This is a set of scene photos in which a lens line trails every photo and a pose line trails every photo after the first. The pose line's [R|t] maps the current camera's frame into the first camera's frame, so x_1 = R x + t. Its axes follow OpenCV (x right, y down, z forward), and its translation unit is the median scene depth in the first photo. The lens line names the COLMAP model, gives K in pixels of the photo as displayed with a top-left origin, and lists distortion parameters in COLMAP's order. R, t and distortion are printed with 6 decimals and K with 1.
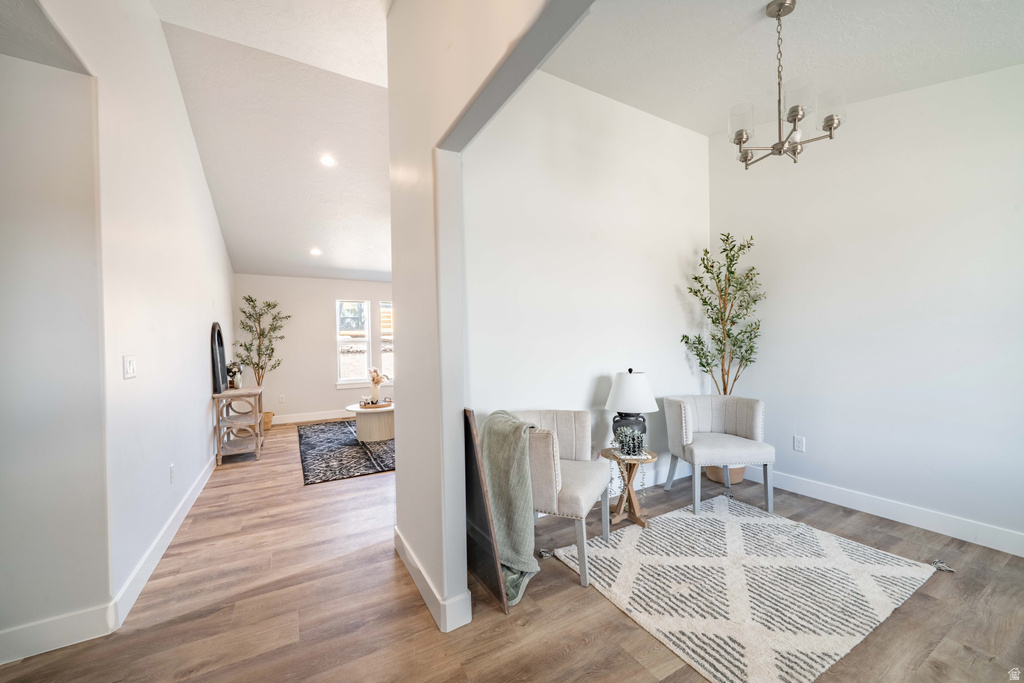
lens RADIAL K [[393.8, 0, 511.3], [0, 393.8, 350.5], [0, 0, 1]] dist [-0.006066, 0.000113]
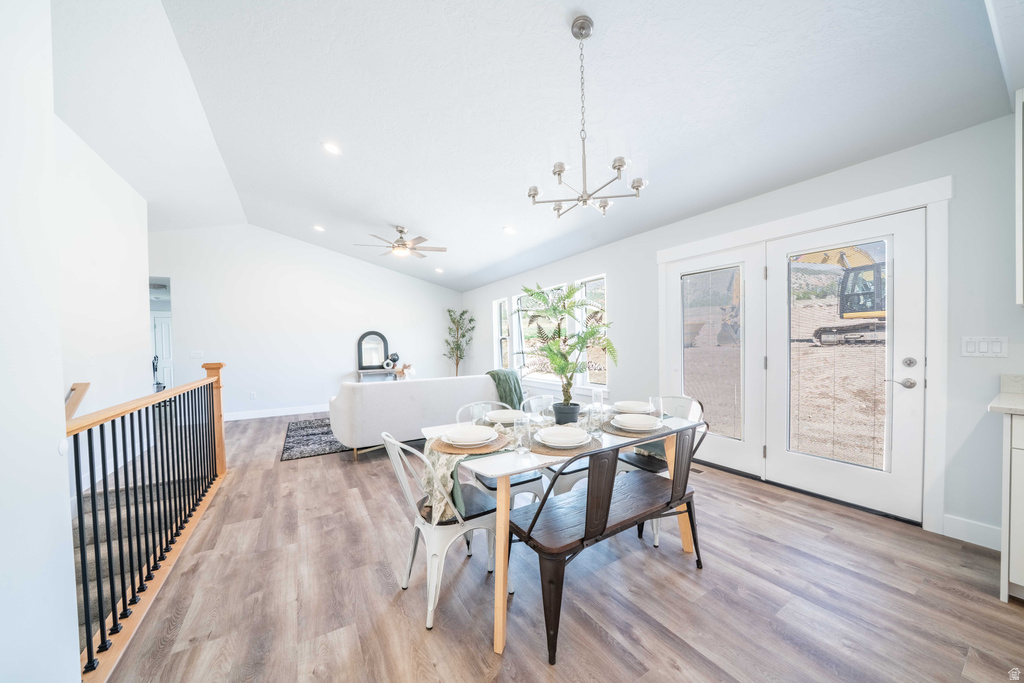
lens RADIAL K [[352.2, 0, 509.3], [0, 352.2, 351.4], [0, 0, 1]] dist [-0.026804, 0.002935]
pose [[0.019581, 0.039679, -0.999021, 1.481760], [0.005220, 0.999195, 0.039788, -0.066513], [0.999795, -0.005994, 0.019358, 2.665635]]
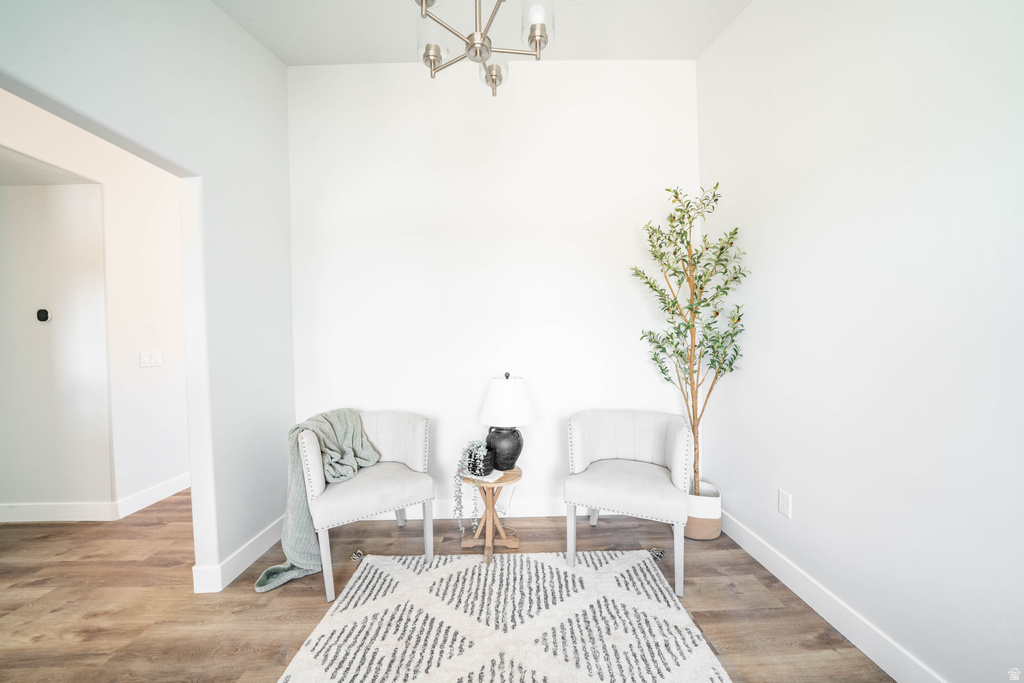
lens RADIAL K [[352.2, 0, 509.3], [0, 352.2, 351.4], [0, 0, 1]] dist [-0.026804, 0.002935]
pose [[0.872972, 0.012201, -0.487618, 0.725978], [-0.002623, 0.999790, 0.020320, -0.017014], [0.487764, -0.016460, 0.872821, 0.368369]]
